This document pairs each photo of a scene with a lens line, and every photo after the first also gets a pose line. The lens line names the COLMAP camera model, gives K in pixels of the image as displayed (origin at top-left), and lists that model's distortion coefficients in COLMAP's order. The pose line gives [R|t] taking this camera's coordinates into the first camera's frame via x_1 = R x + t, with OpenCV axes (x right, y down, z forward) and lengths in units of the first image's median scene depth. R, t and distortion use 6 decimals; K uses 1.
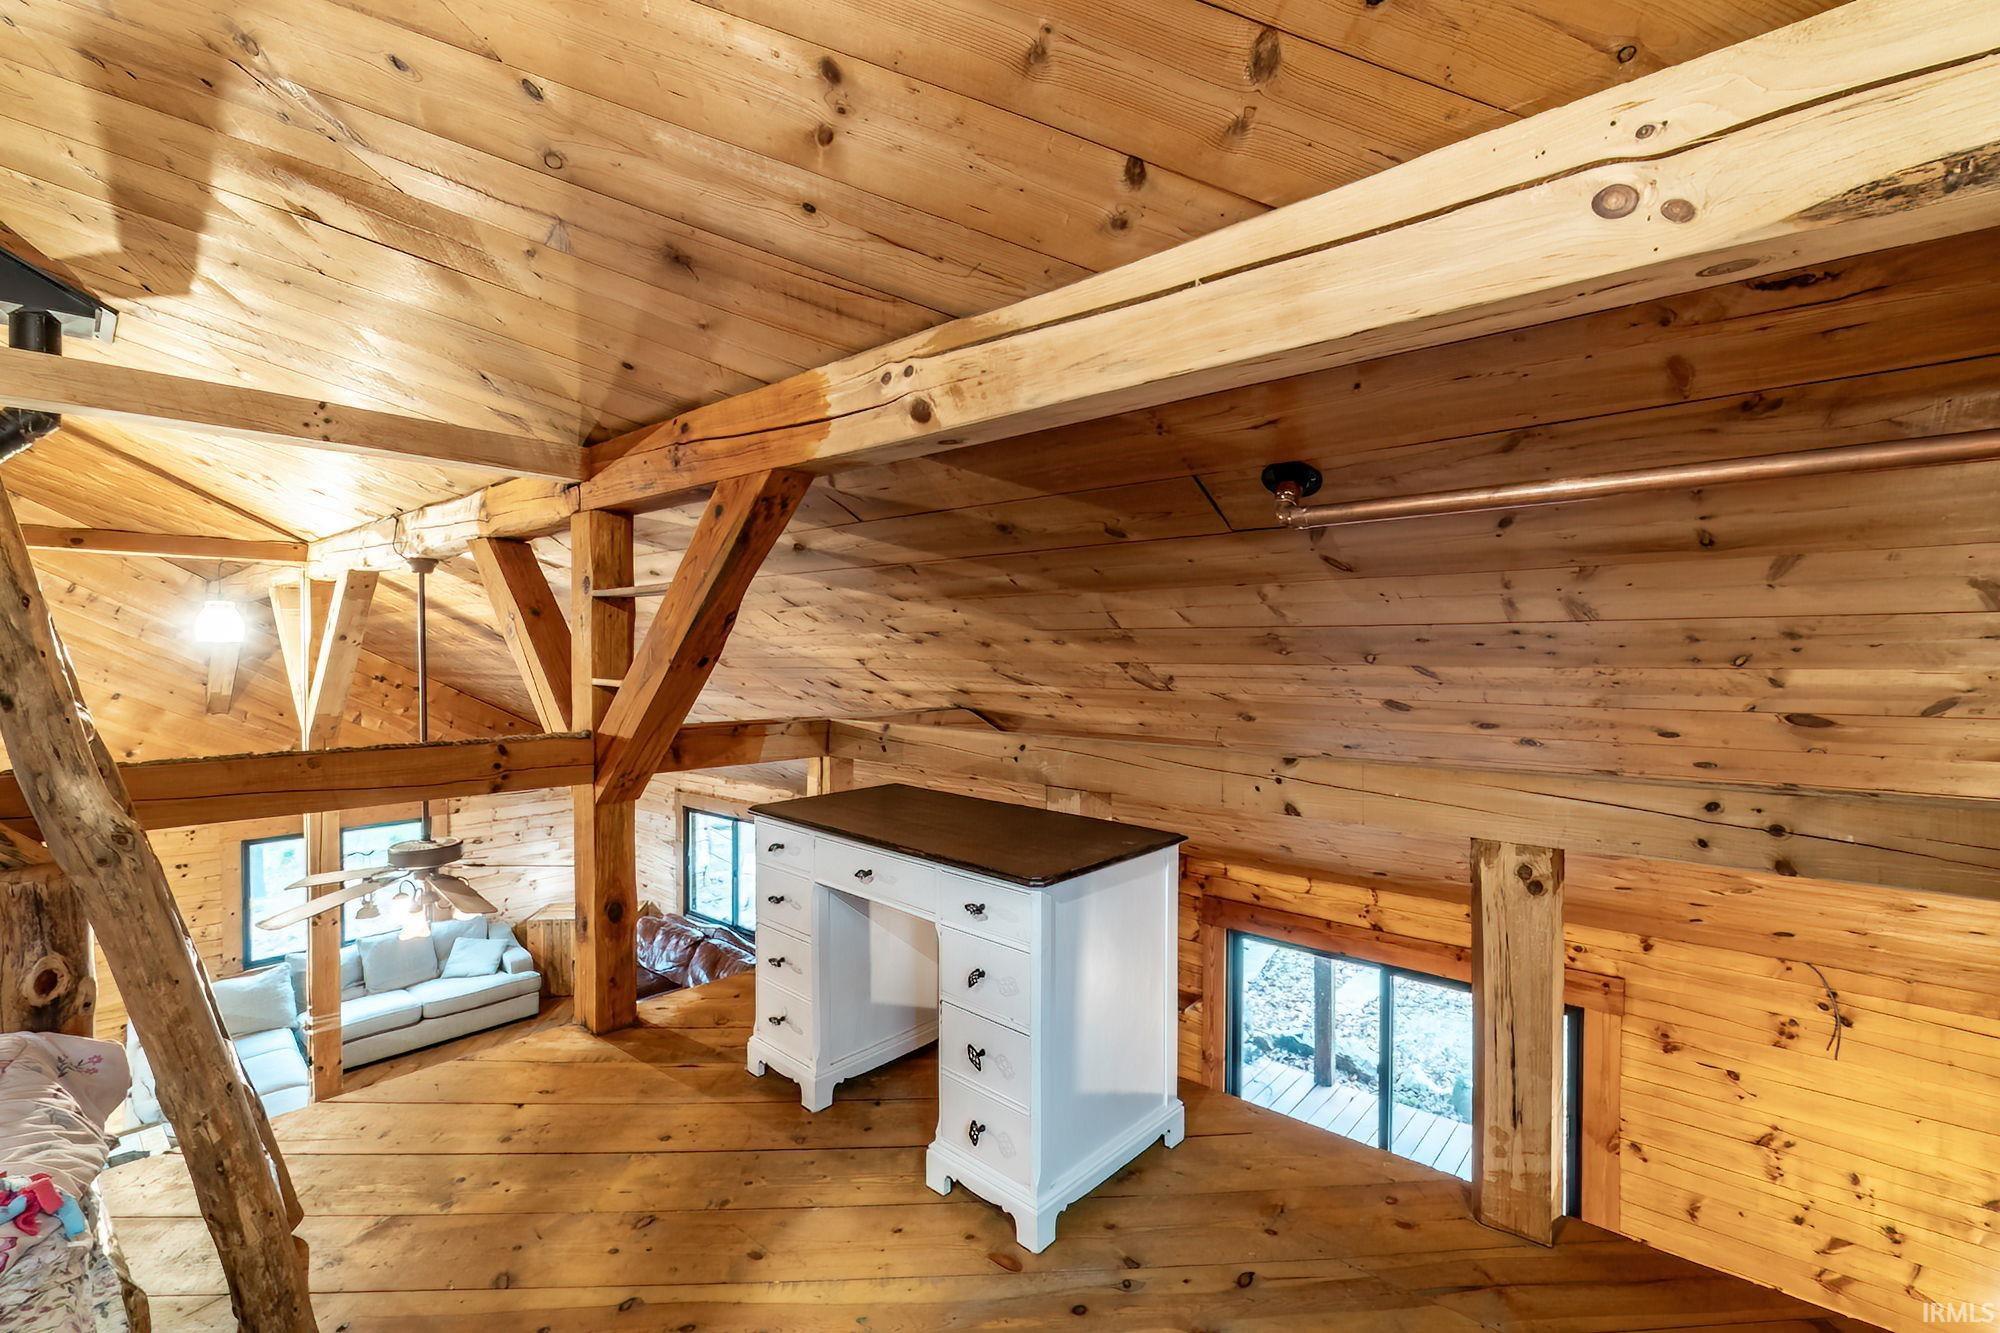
lens RADIAL K [[875.3, 0, 982.4], [0, 875.3, 664.6], [0, 0, 1]] dist [-0.003881, 0.001218]
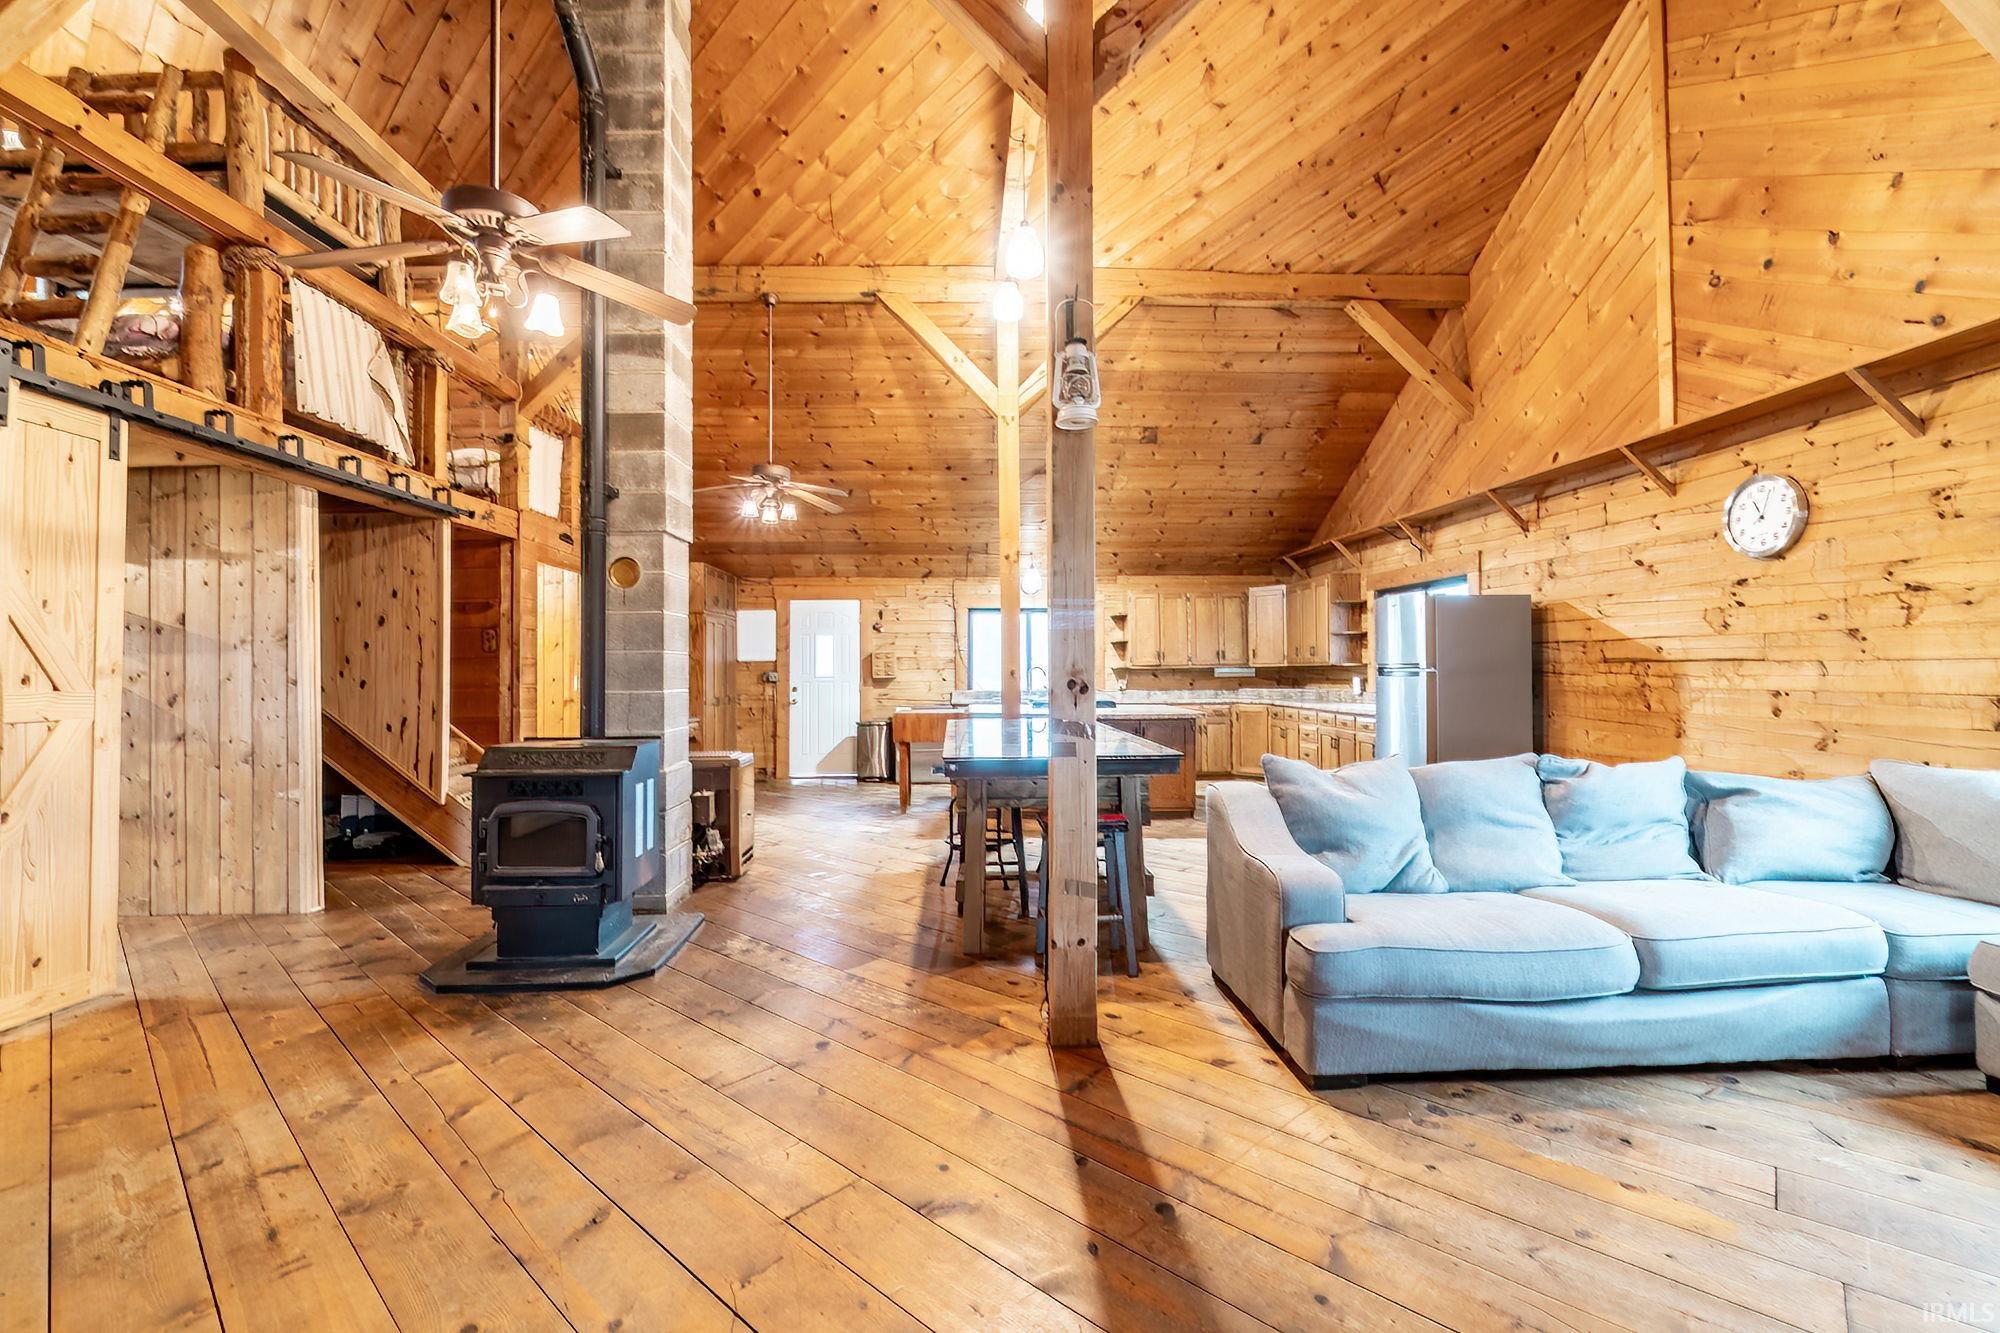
lens RADIAL K [[875.3, 0, 984.7], [0, 875.3, 666.1], [0, 0, 1]] dist [-0.003881, 0.001218]
pose [[-0.728142, 0.001995, -0.685424, -0.216348], [-0.004610, 0.999959, 0.007807, 0.281941], [0.685411, 0.008844, -0.728103, 0.884497]]
